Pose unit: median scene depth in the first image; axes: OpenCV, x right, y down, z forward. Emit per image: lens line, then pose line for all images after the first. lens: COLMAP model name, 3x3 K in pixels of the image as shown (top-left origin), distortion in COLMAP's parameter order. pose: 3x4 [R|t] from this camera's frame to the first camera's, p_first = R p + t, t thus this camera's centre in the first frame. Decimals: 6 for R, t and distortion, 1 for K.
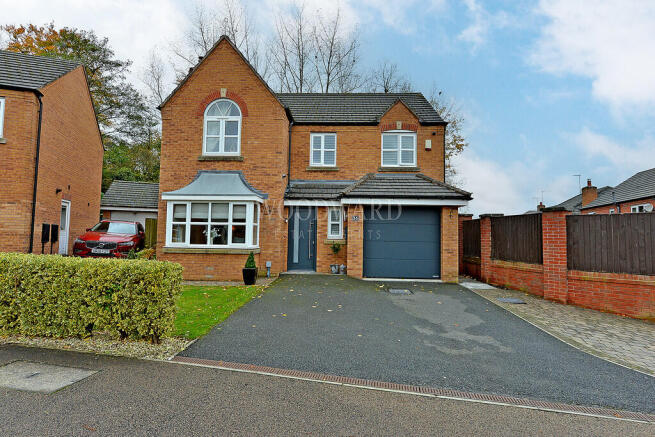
lens RADIAL K [[358.3, 0, 327.7], [0, 358.3, 216.8], [0, 0, 1]] dist [0.000212, 0.000642]
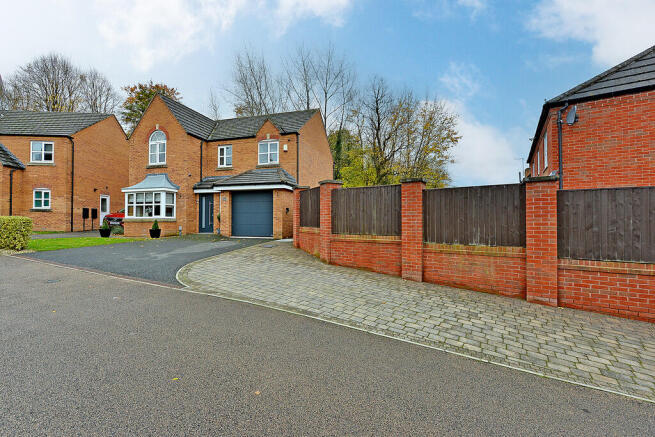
lens RADIAL K [[286.2, 0, 327.5], [0, 286.2, 219.3], [0, 0, 1]] dist [-0.013029, 0.000076]
pose [[0.972904, -0.016377, -0.230629, 0.758955], [0.028495, 0.998377, 0.049310, 0.040795], [0.229447, -0.054545, 0.971791, -0.129135]]
